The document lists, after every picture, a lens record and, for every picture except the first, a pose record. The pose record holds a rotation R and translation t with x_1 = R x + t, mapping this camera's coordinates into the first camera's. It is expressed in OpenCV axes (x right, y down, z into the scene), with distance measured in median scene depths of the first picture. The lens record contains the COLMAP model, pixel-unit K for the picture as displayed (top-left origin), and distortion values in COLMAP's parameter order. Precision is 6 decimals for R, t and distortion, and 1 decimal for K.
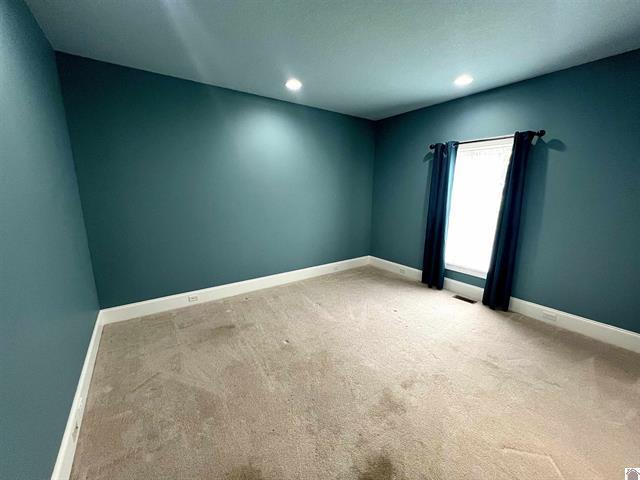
lens RADIAL K [[255.8, 0, 318.5], [0, 255.8, 241.2], [0, 0, 1]] dist [0.001290, 0.000081]
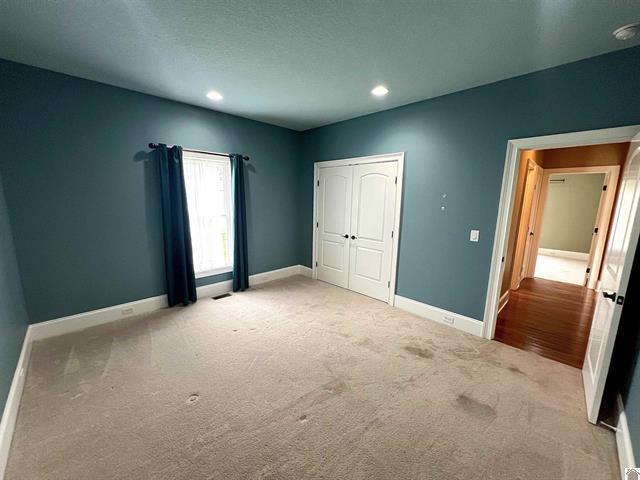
lens RADIAL K [[255.8, 0, 318.2], [0, 255.8, 239.1], [0, 0, 1]] dist [-0.001405, -0.000134]
pose [[-0.155945, -0.169346, 0.973141, -0.506218], [0.186412, 0.962445, 0.197357, -0.145694], [-0.970016, 0.212182, -0.118521, 0.658896]]
